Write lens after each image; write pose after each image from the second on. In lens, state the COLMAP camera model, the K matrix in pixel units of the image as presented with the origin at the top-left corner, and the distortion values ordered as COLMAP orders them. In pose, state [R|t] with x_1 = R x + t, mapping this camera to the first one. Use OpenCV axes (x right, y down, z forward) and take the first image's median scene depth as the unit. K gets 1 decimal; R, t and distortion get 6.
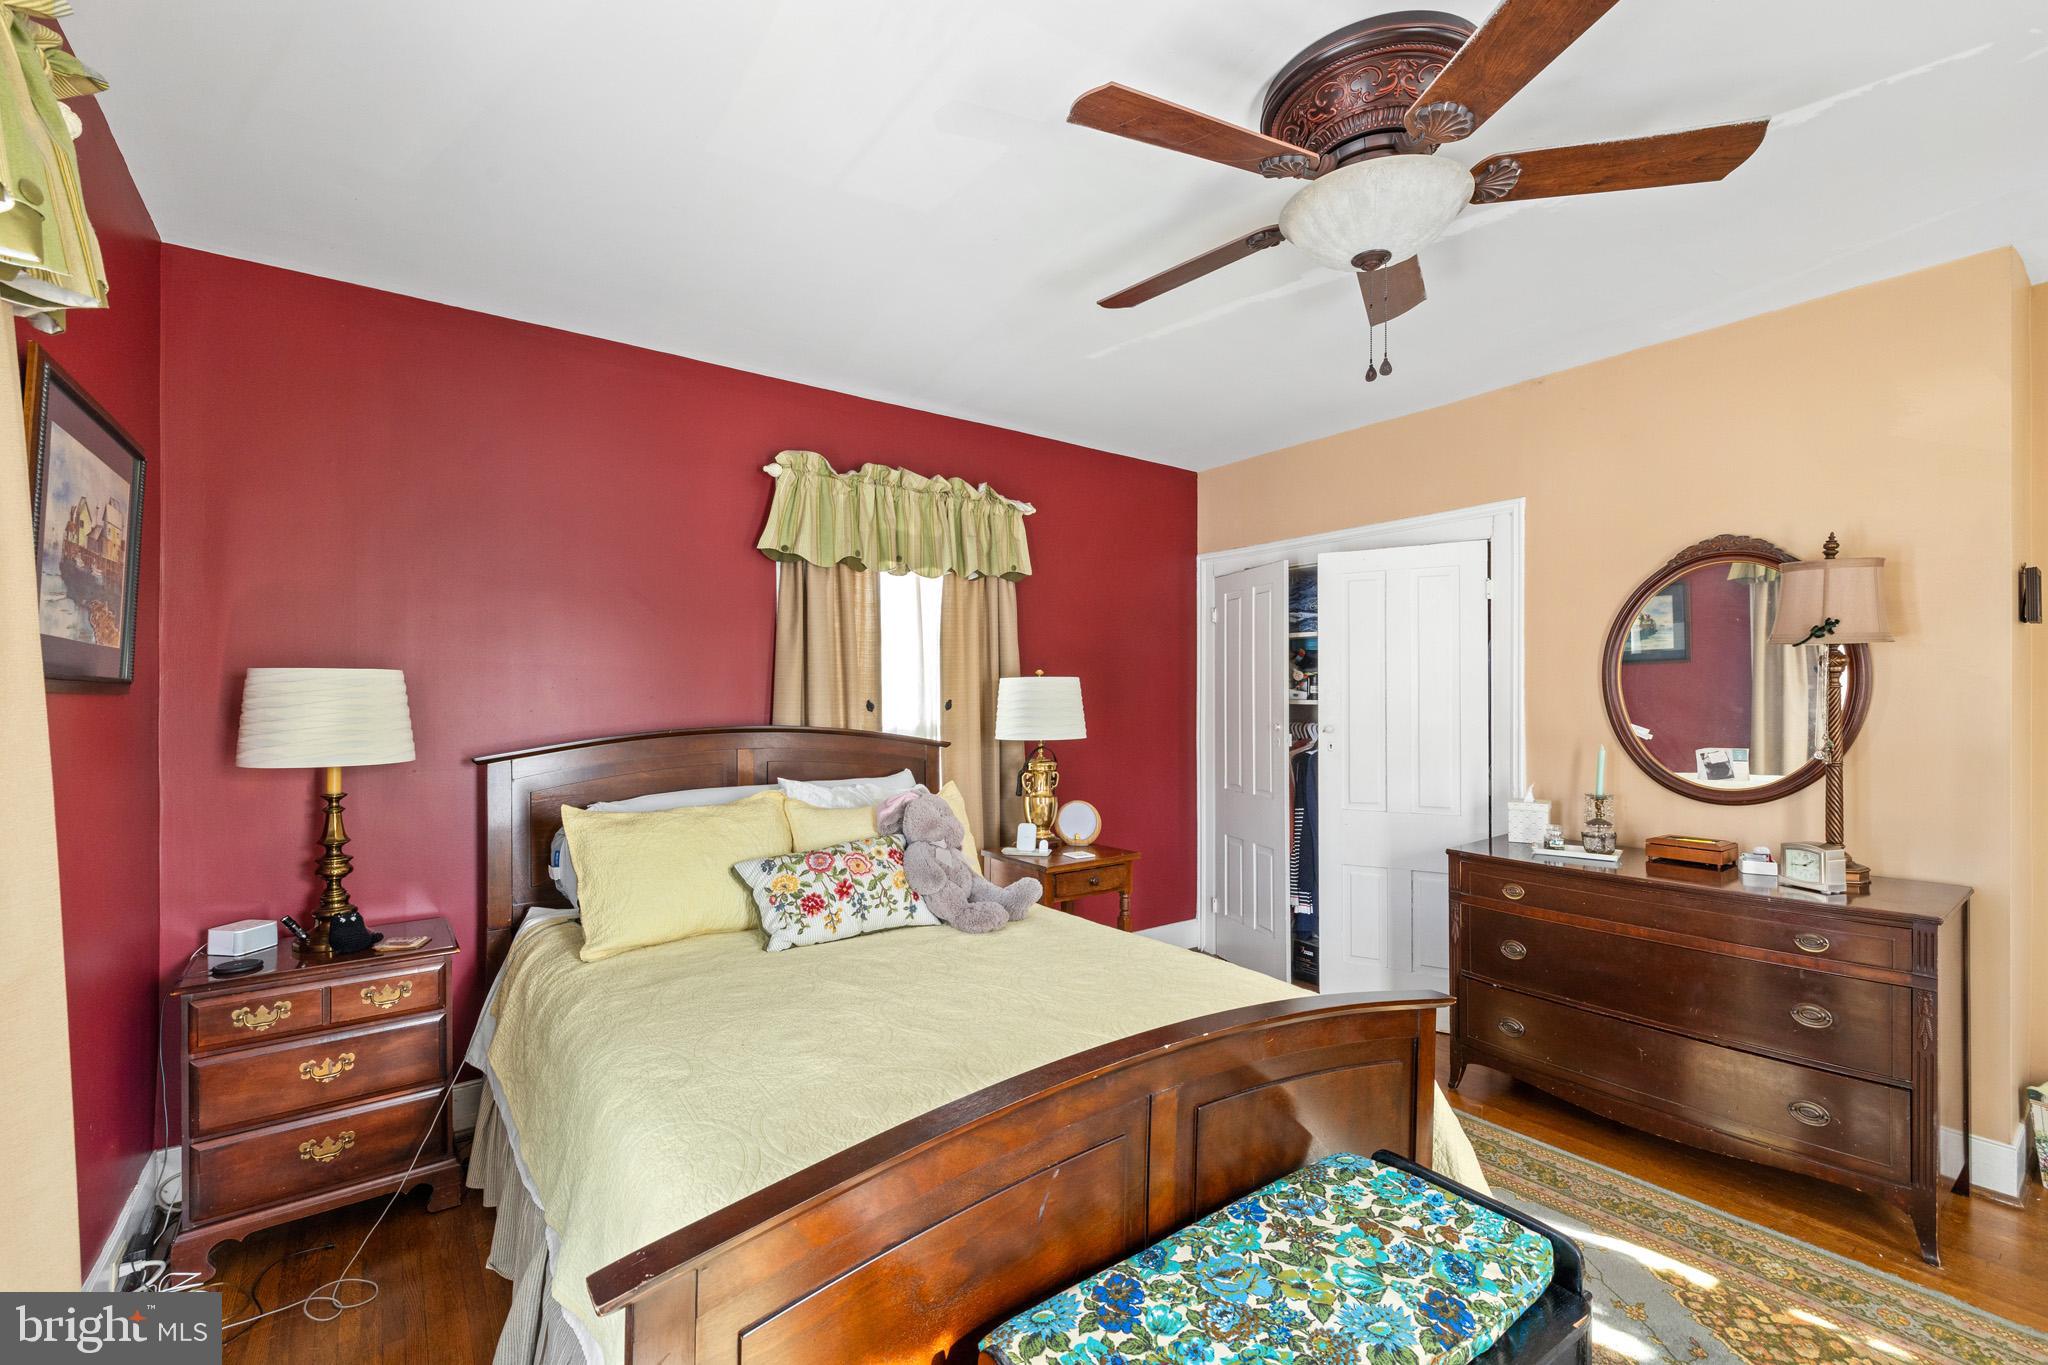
lens RADIAL K [[870.1, 0, 1021.3], [0, 870.1, 692.6], [0, 0, 1]] dist [-0.000179, 0.000026]
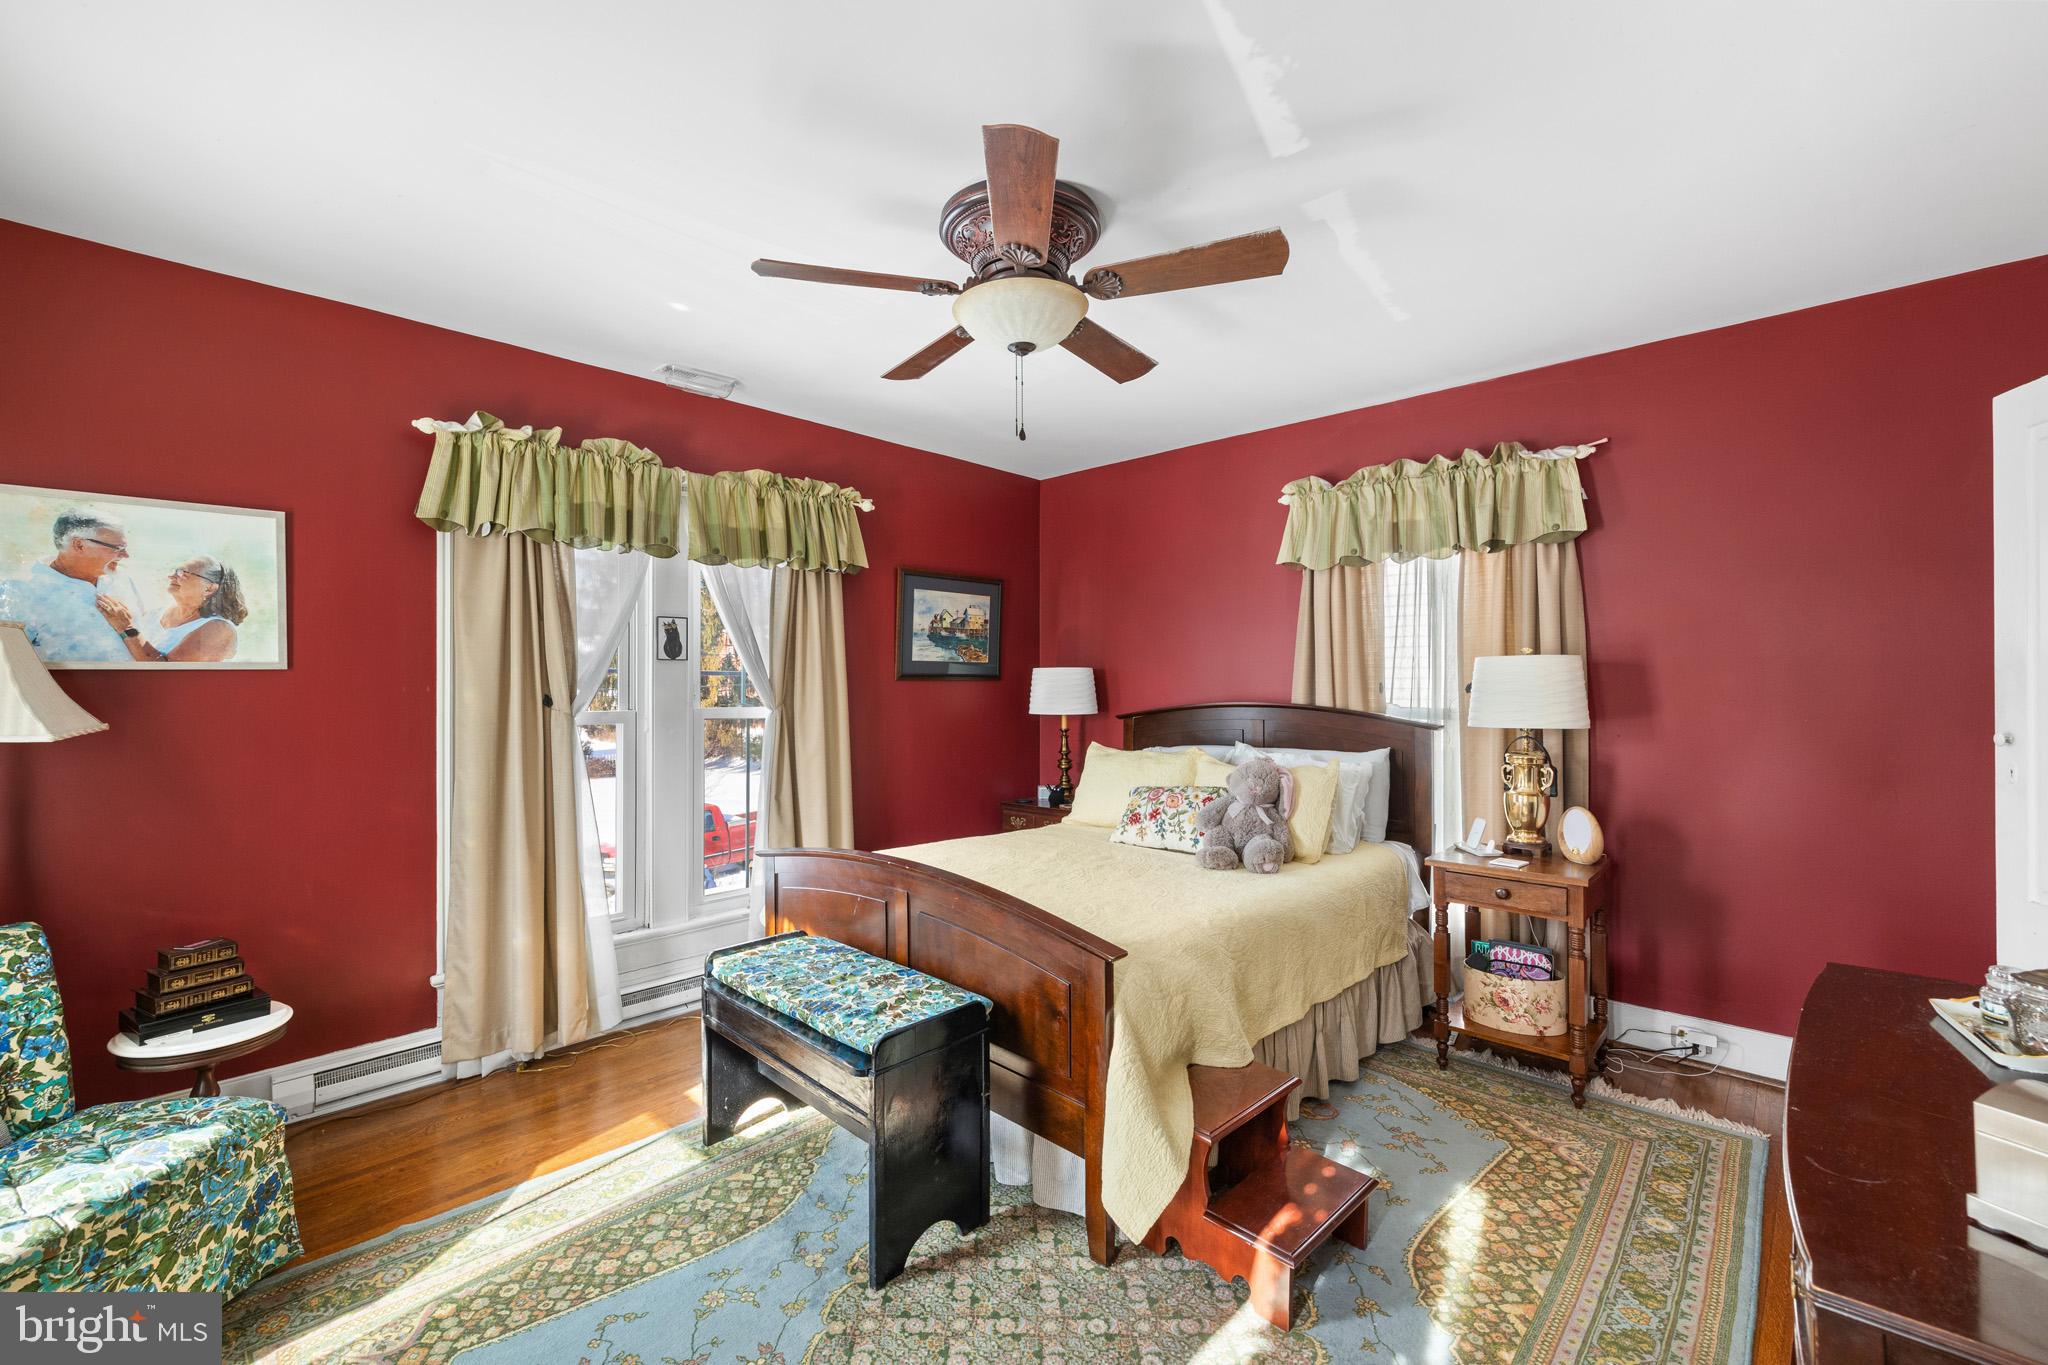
lens RADIAL K [[869.3, 0, 1009.5], [0, 869.3, 667.1], [0, 0, 1]] dist [-0.000409, 0.000111]
pose [[0.160216, -0.016380, -0.986946, 0.962701], [0.009919, 0.999839, -0.014984, 0.001269], [0.987032, -0.007389, 0.160353, 0.433910]]
